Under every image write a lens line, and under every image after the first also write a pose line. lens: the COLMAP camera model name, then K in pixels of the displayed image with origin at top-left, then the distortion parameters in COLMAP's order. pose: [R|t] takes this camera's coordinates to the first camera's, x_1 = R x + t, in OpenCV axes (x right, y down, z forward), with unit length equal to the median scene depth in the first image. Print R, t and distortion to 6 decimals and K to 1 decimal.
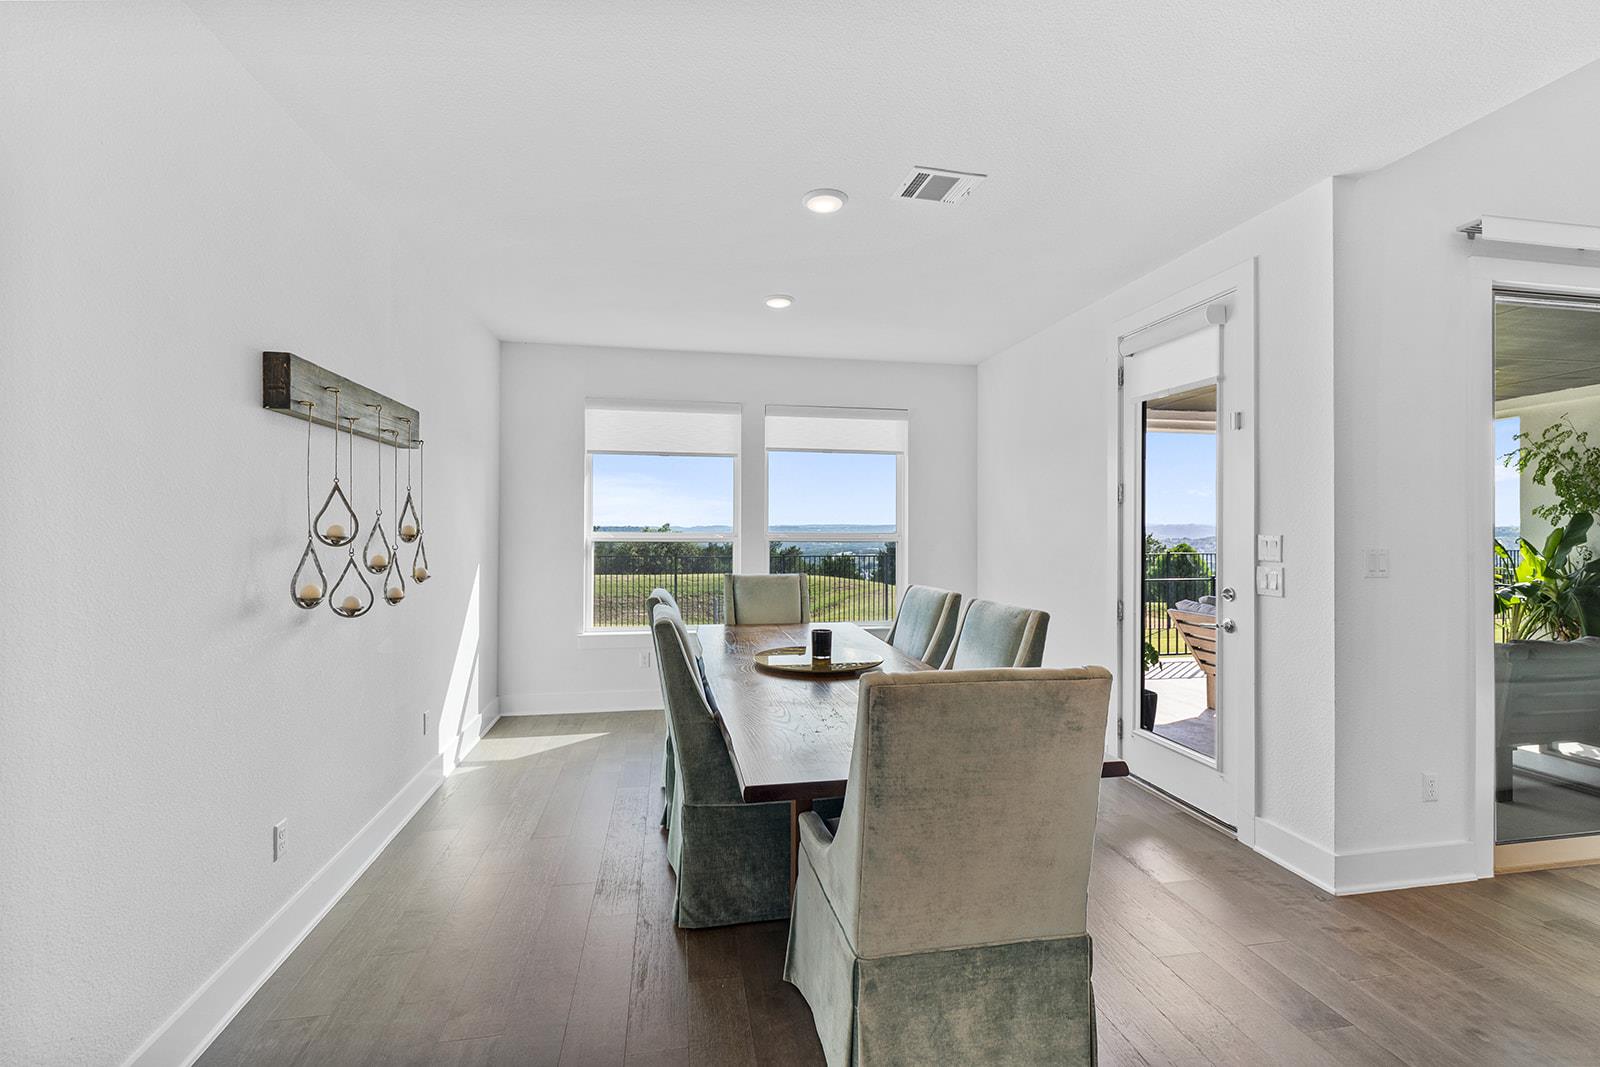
lens RADIAL K [[684.7, 0, 798.1], [0, 684.7, 531.3], [0, 0, 1]] dist [0.009340, -0.005811]
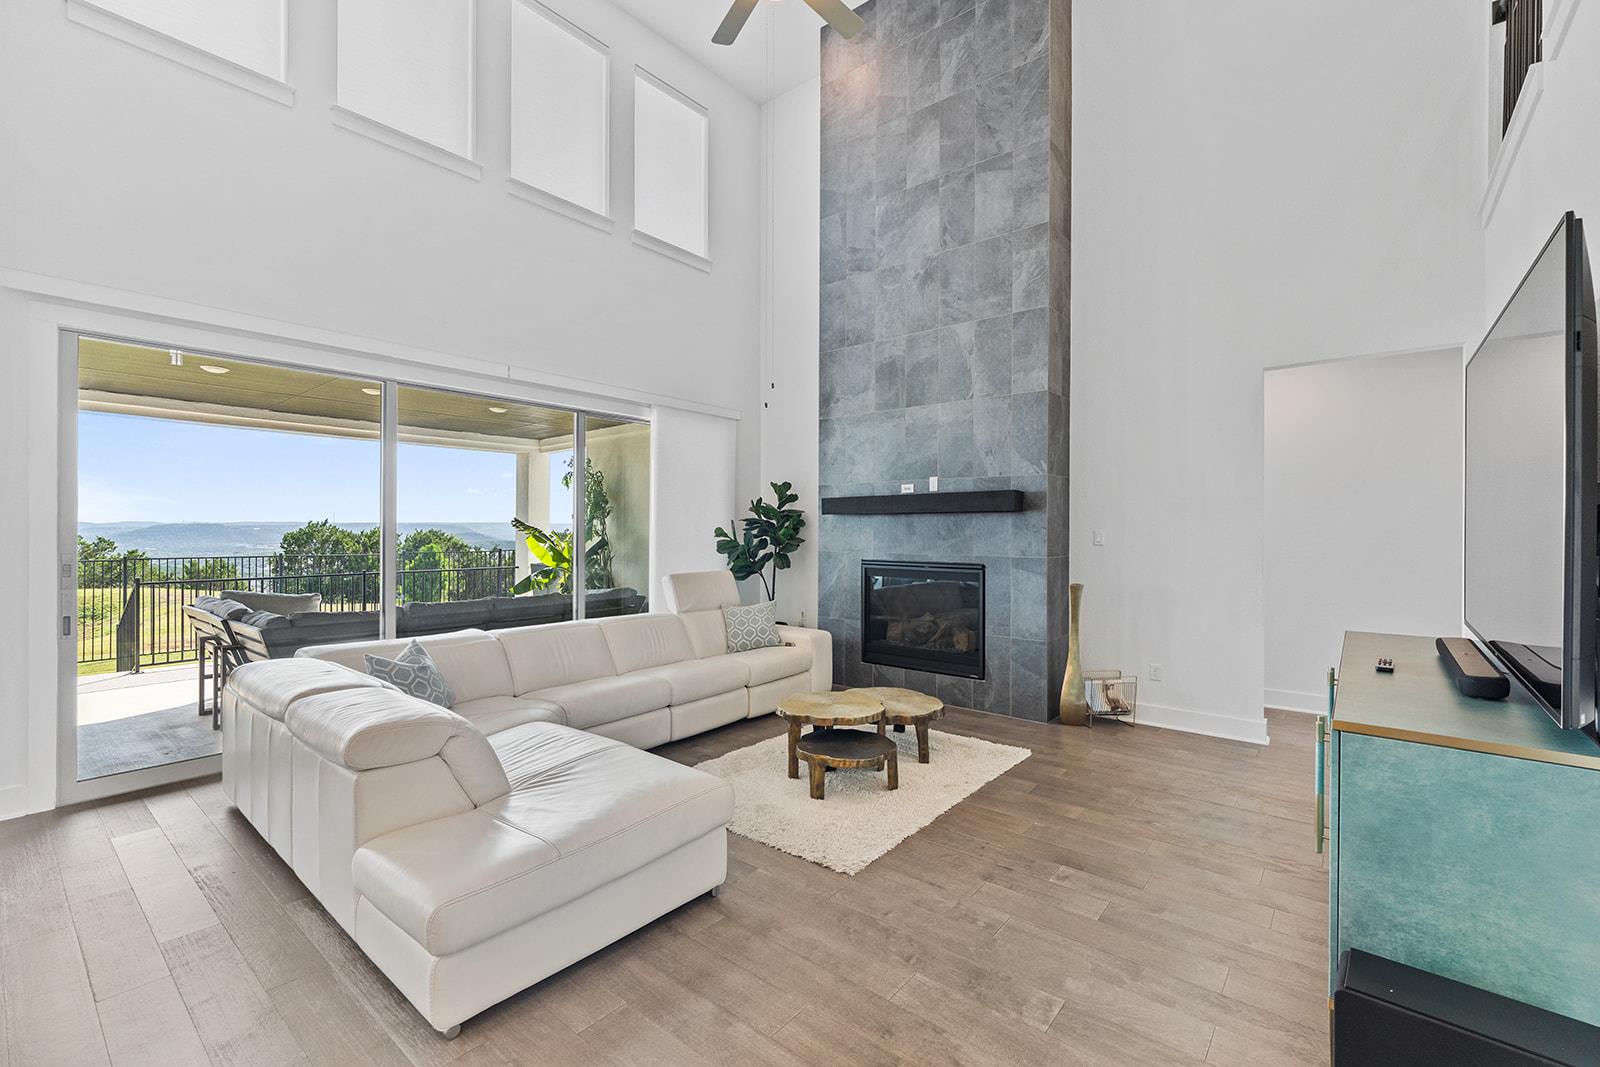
lens RADIAL K [[684.7, 0, 798.8], [0, 684.7, 531.7], [0, 0, 1]] dist [0.009340, -0.005811]
pose [[0.768737, -0.000592, 0.639565, 0.733431], [-0.000325, 0.999999, 0.001317, 0.002393], [-0.639565, -0.001220, 0.768736, -0.455087]]
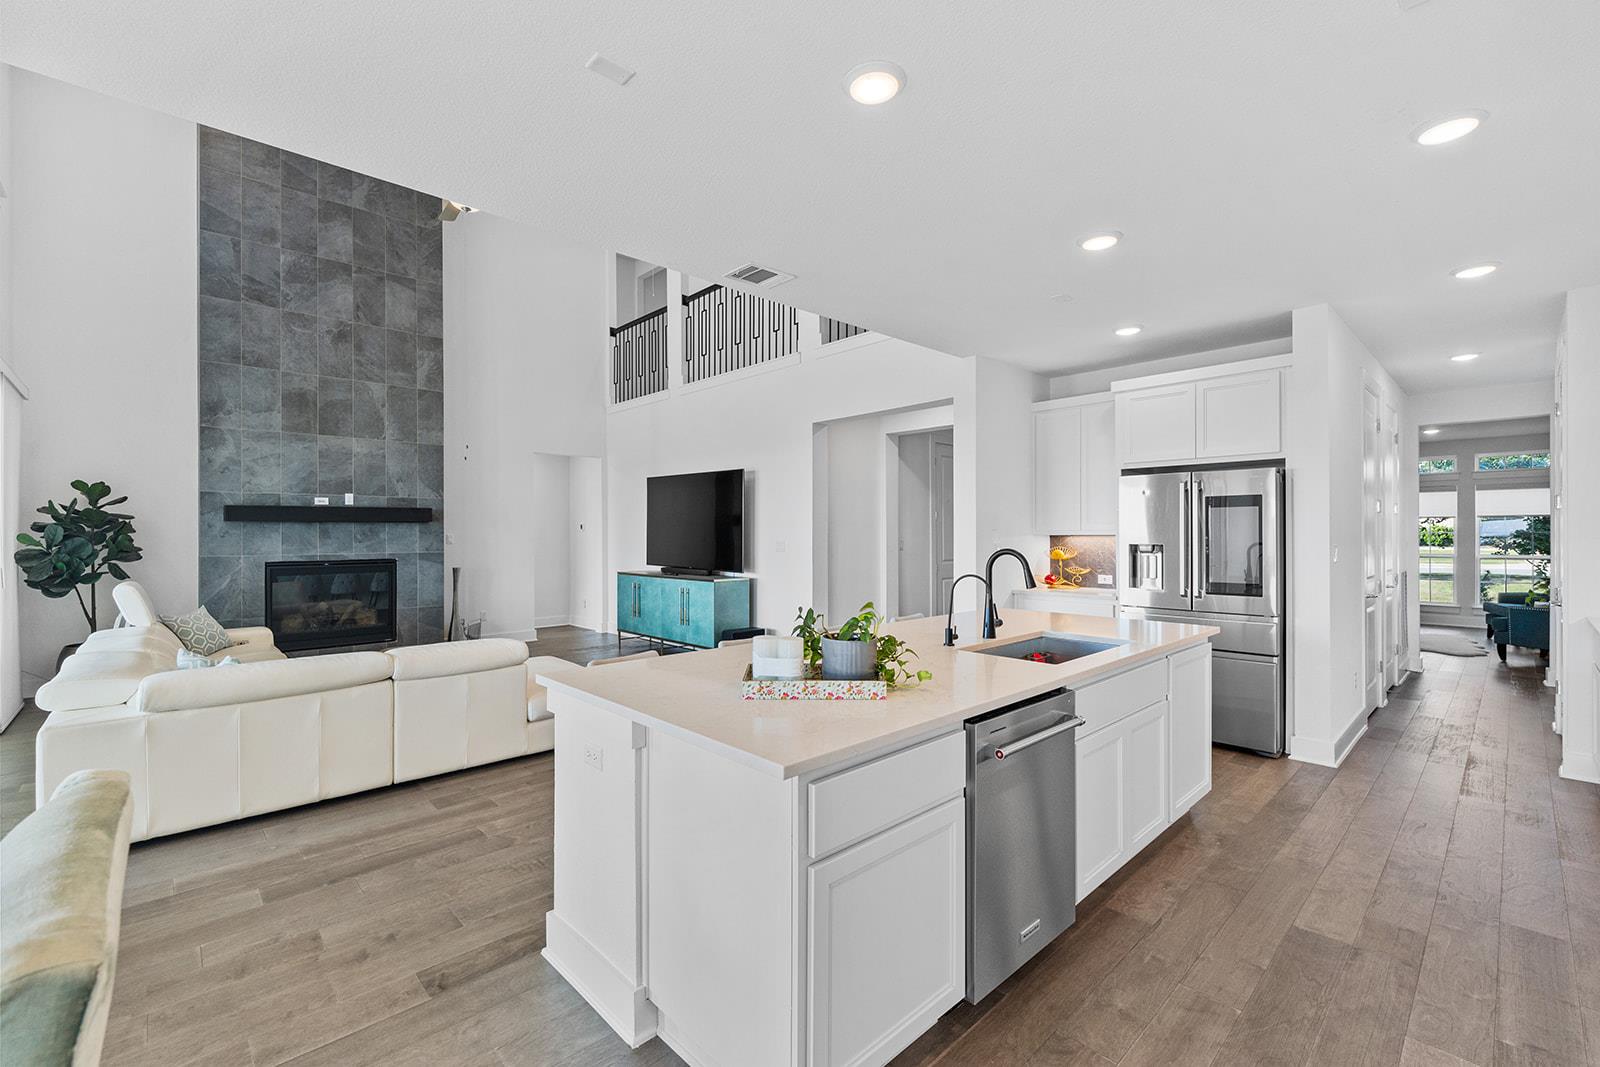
lens RADIAL K [[684.7, 0, 794.2], [0, 684.7, 531.8], [0, 0, 1]] dist [0.009340, -0.005811]
pose [[-0.532810, 0.003367, 0.846228, -0.144568], [0.003252, 0.999993, -0.001931, 0.000614], [-0.846229, 0.001723, -0.532817, 0.268596]]
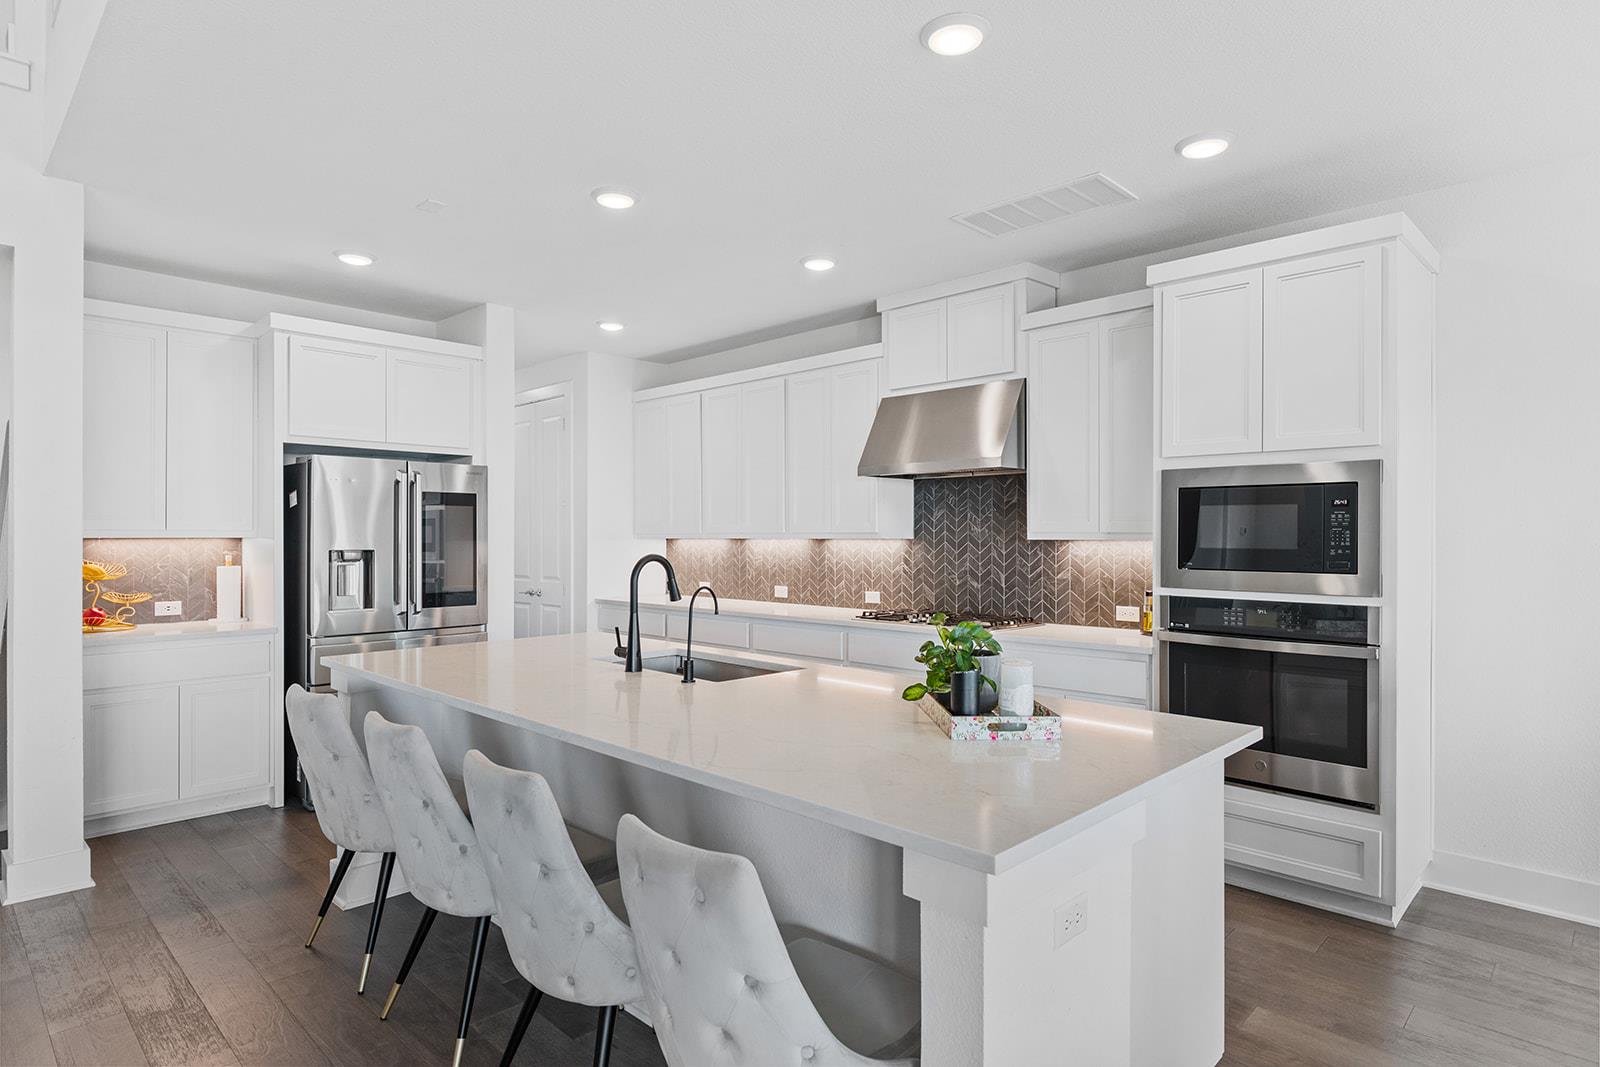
lens RADIAL K [[876.4, 0, 792.8], [0, 876.4, 525.7], [0, 0, 1]] dist [-0.003618, -0.000267]
pose [[-0.829684, -0.009225, -0.558157, 0.588367], [-0.003810, 0.999934, -0.010863, 0.000434], [0.558220, -0.006886, -0.829664, 0.358241]]
